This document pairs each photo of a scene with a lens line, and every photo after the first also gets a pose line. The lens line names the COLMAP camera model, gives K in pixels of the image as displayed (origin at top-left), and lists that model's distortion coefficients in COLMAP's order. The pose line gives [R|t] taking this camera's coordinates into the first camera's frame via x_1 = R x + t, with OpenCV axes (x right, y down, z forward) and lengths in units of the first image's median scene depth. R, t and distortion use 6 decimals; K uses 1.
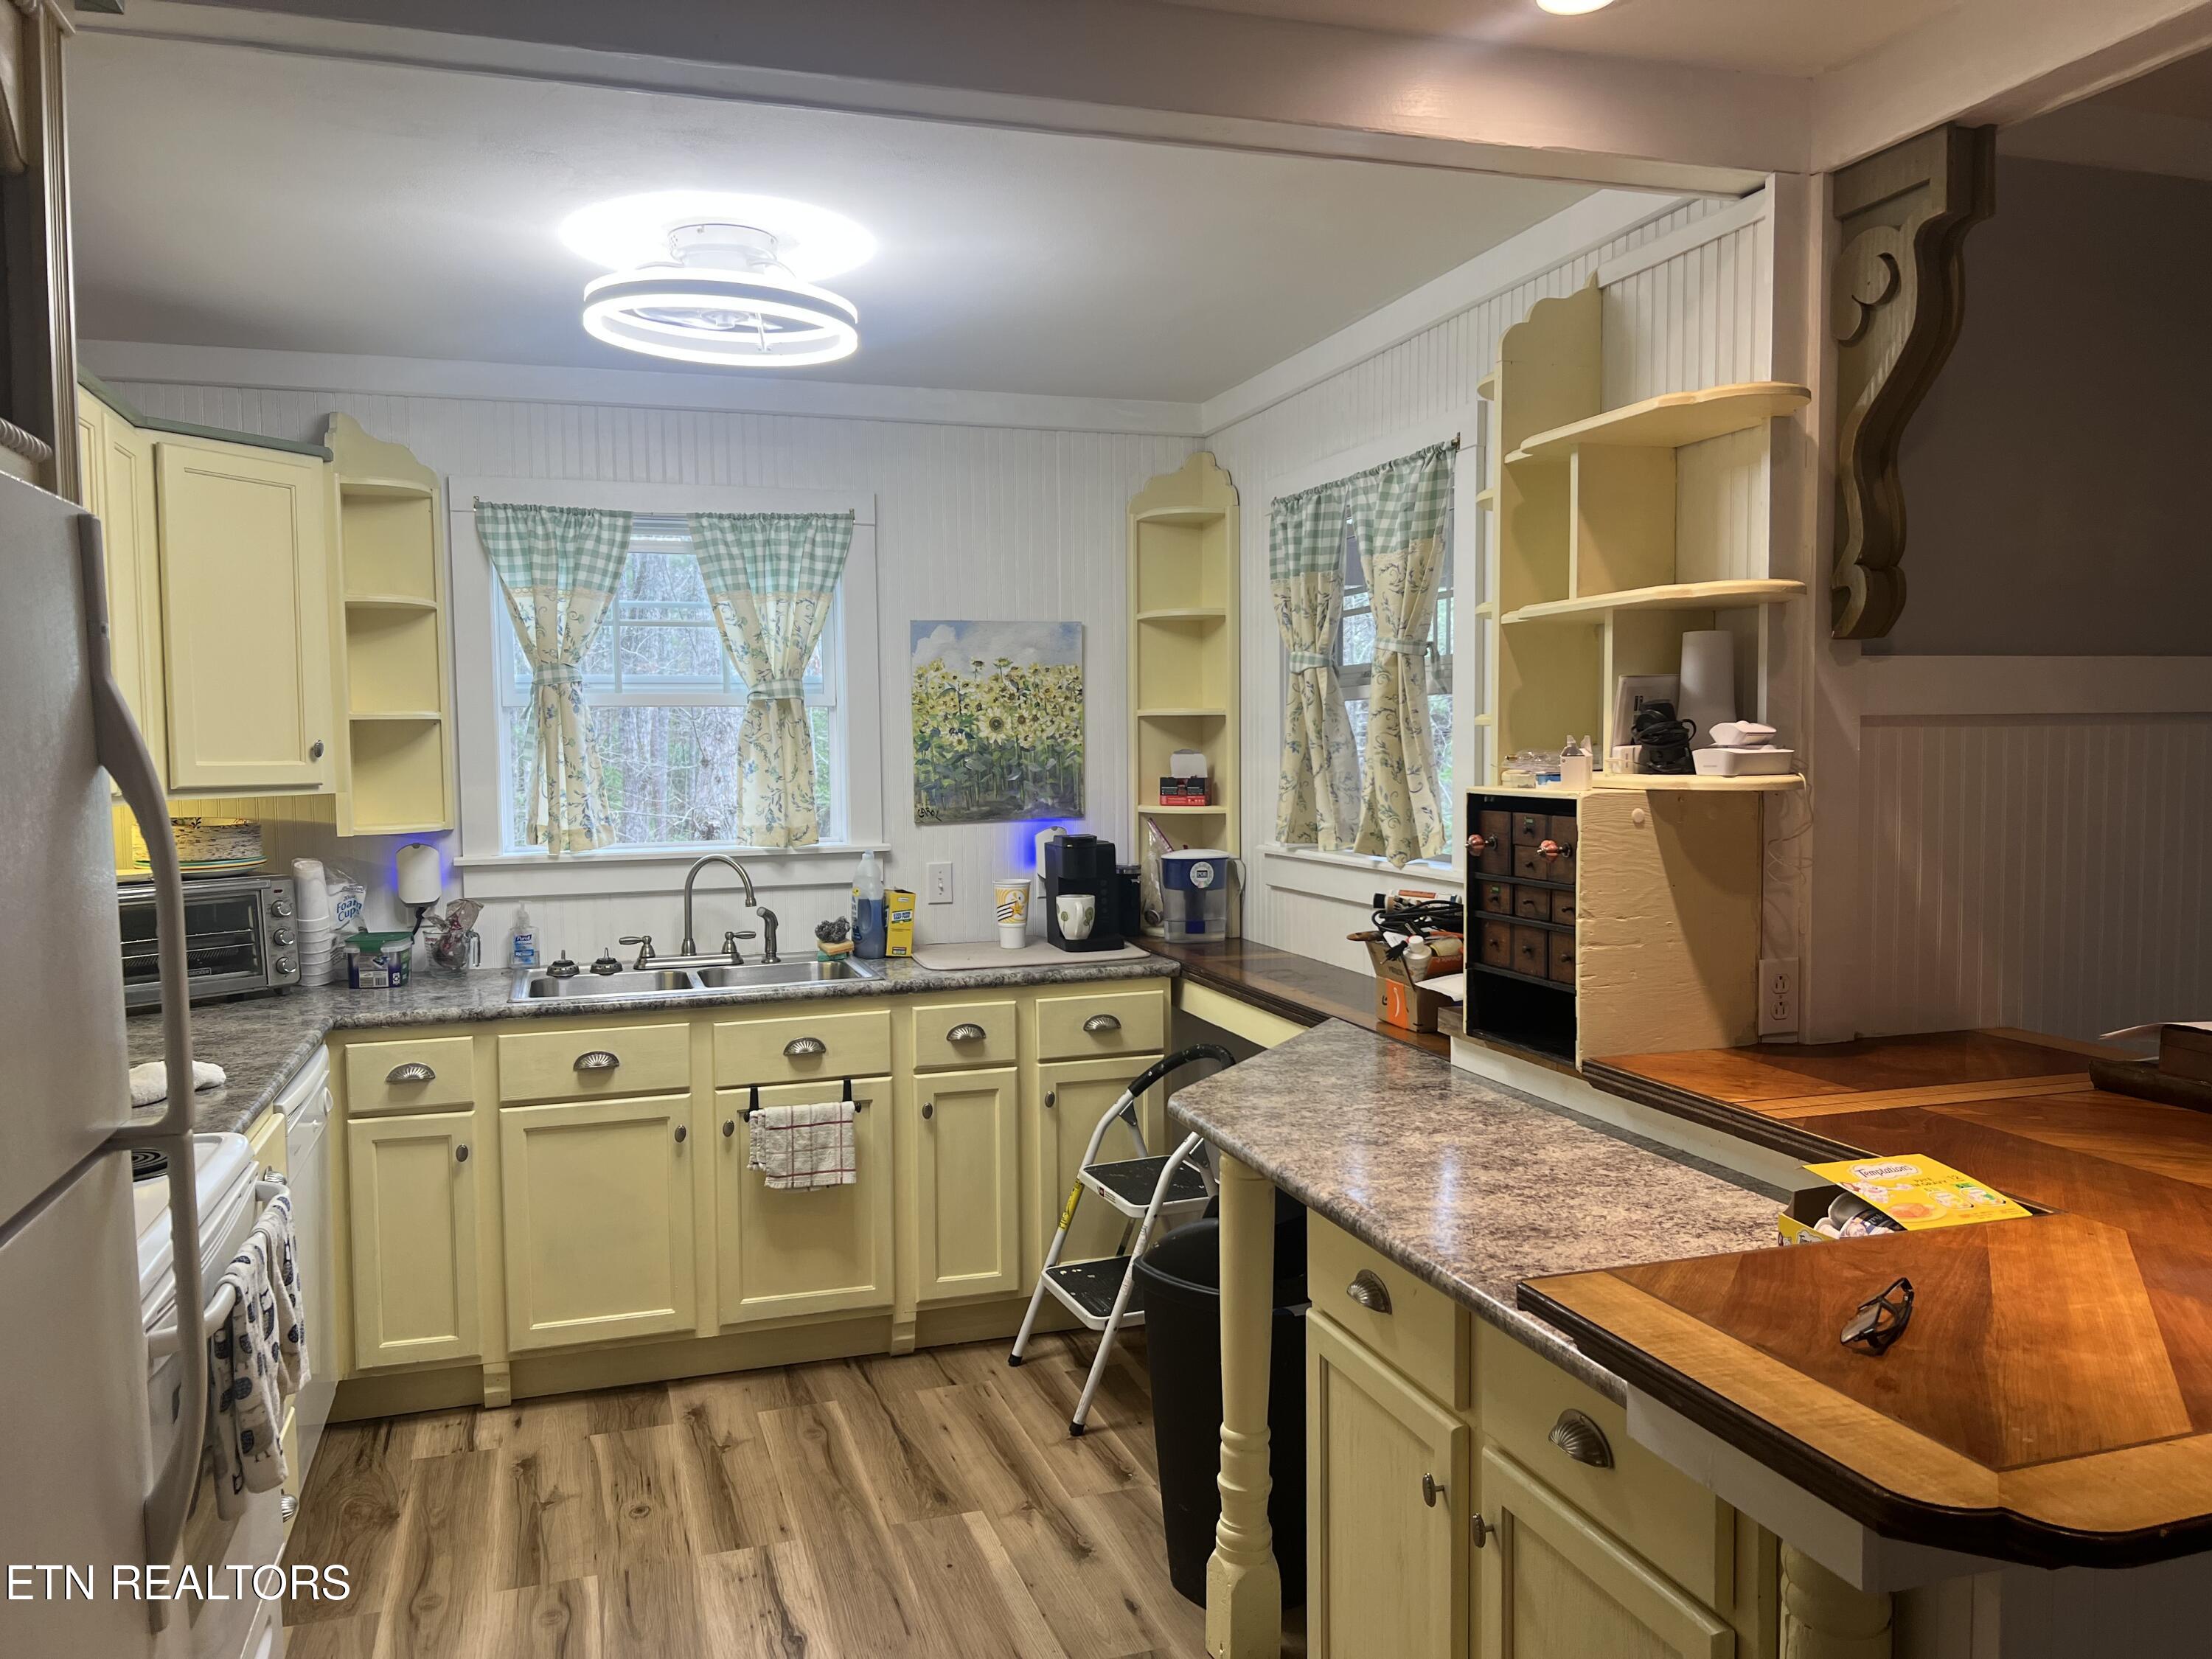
lens RADIAL K [[1651.4, 0, 1105.6], [0, 1651.4, 827.2], [0, 0, 1]] dist [0.050718, -0.079954]
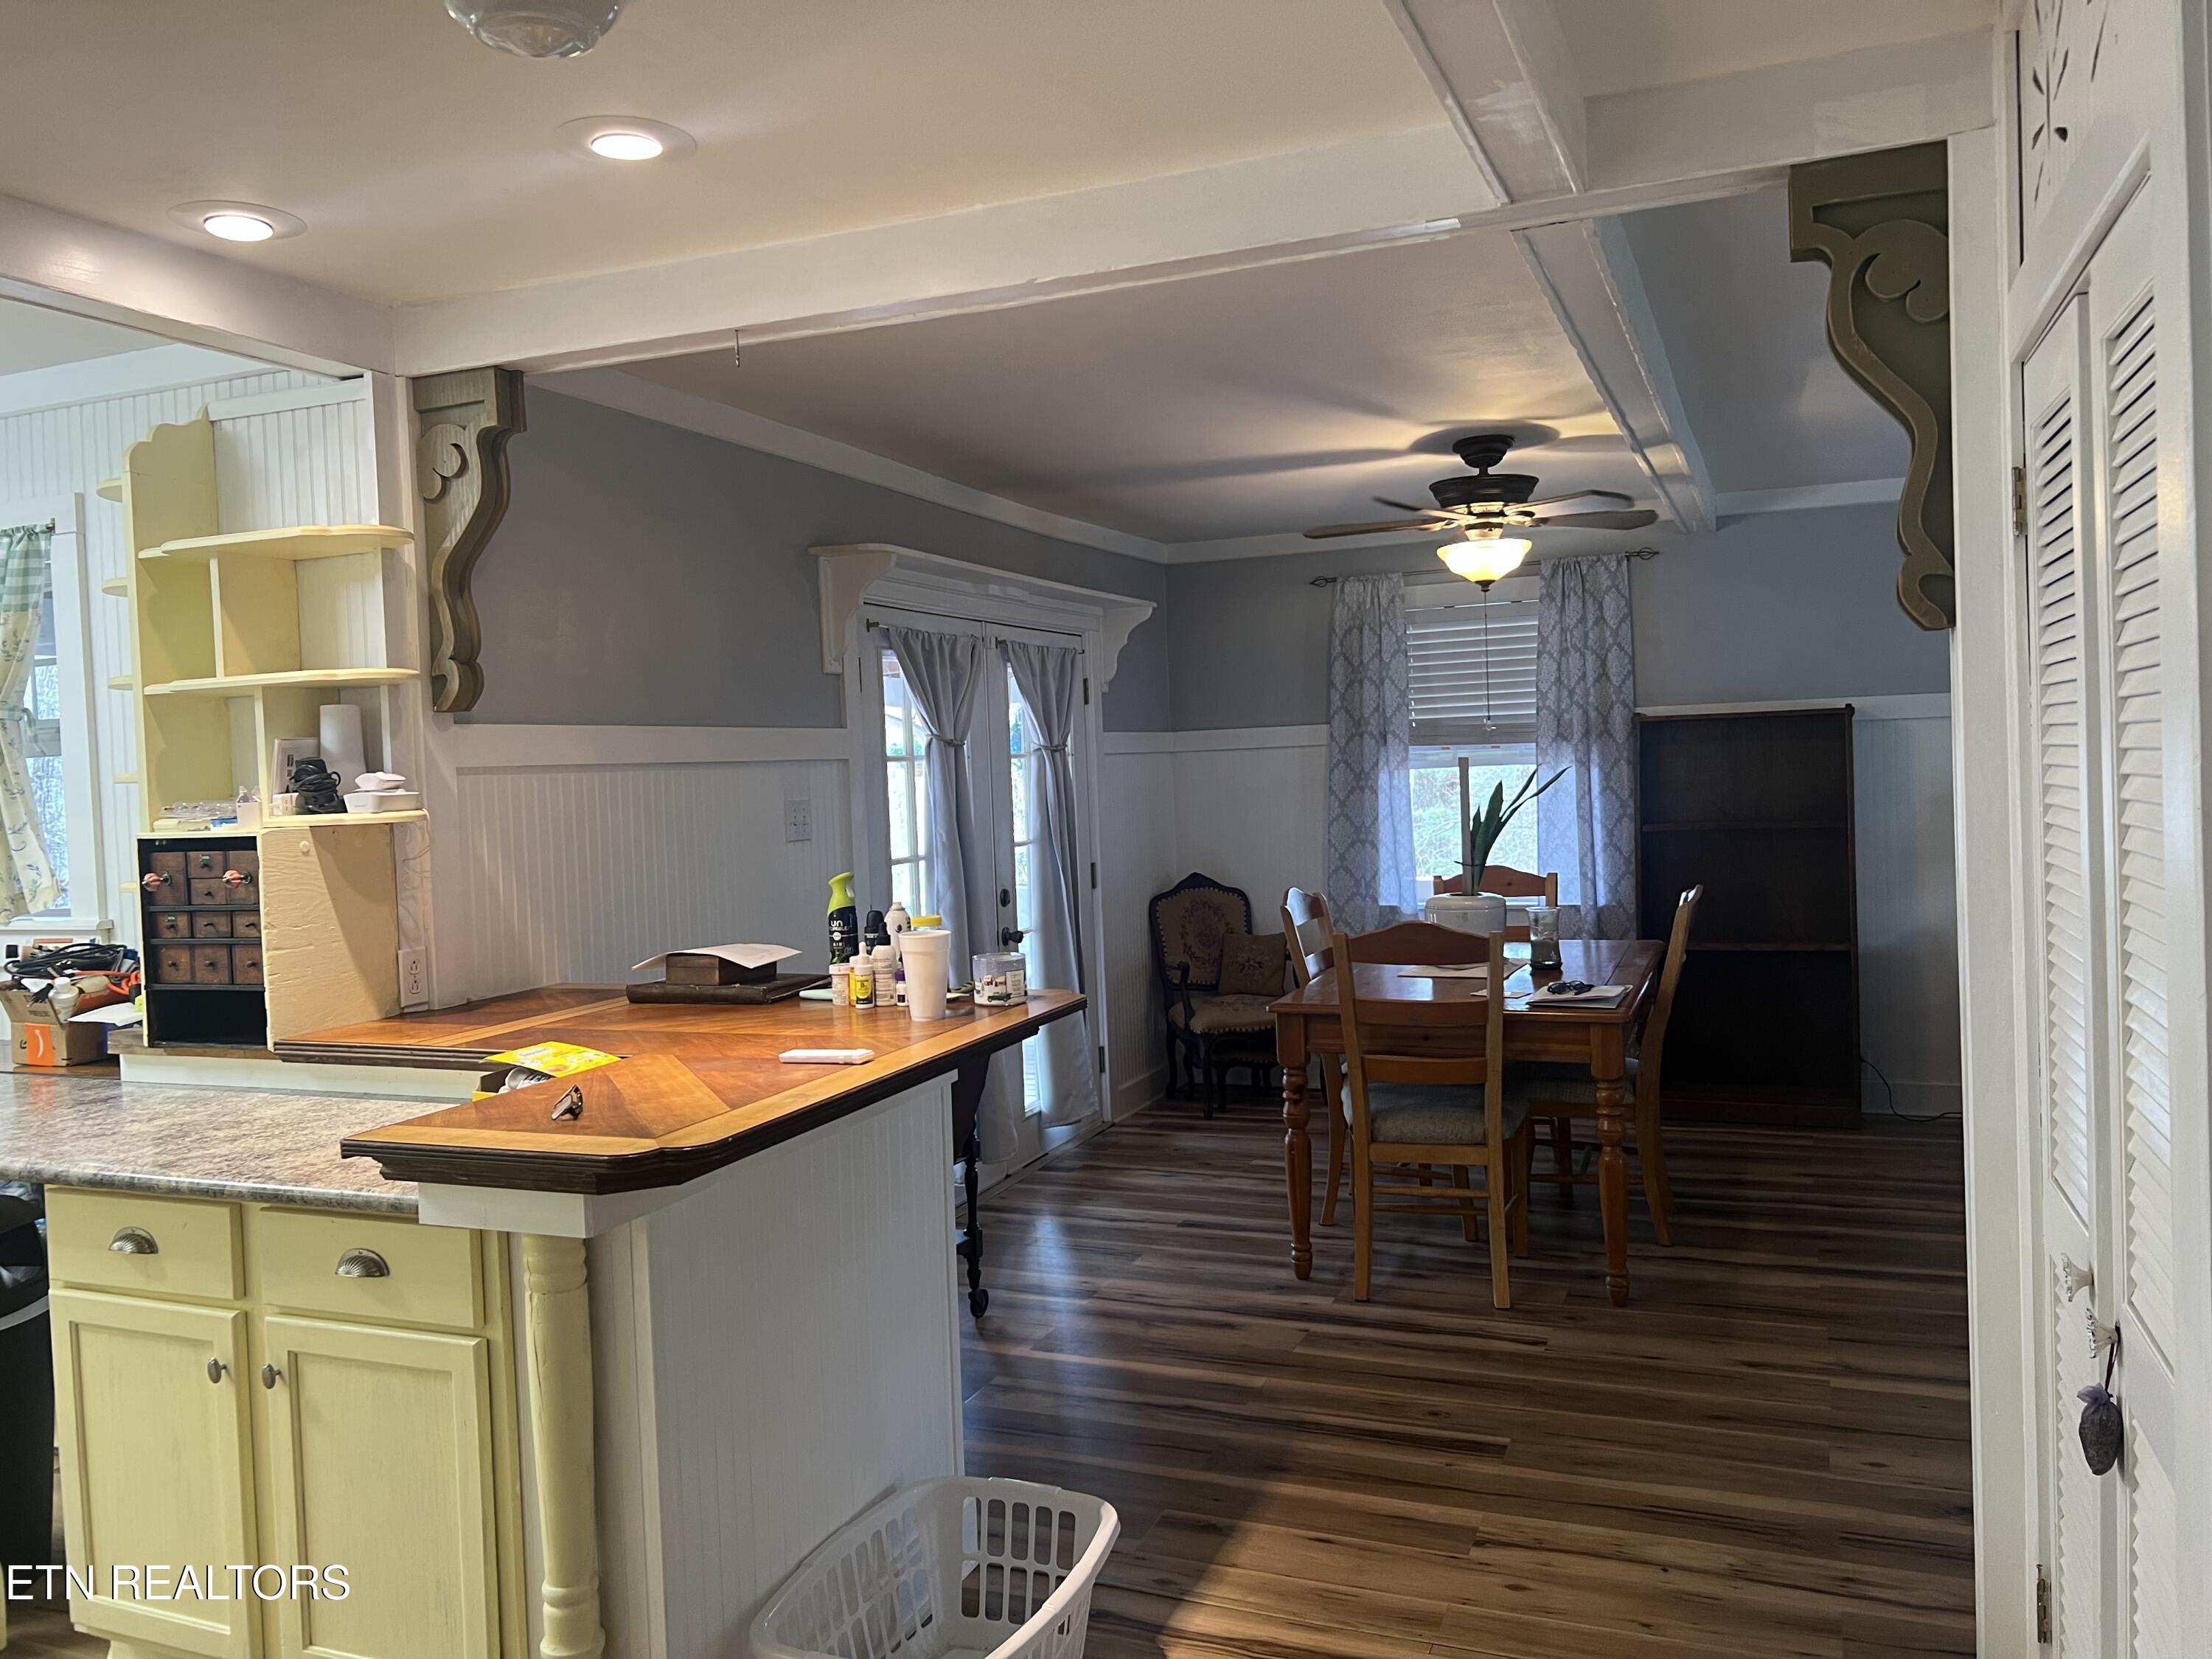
lens RADIAL K [[1651.4, 0, 1105.6], [0, 1651.4, 827.2], [0, 0, 1]] dist [0.050718, -0.079954]
pose [[0.639232, -0.044583, 0.767721, -0.264074], [0.074980, 0.997175, -0.004523, 0.029472], [-0.765350, 0.060455, 0.640769, -0.297429]]
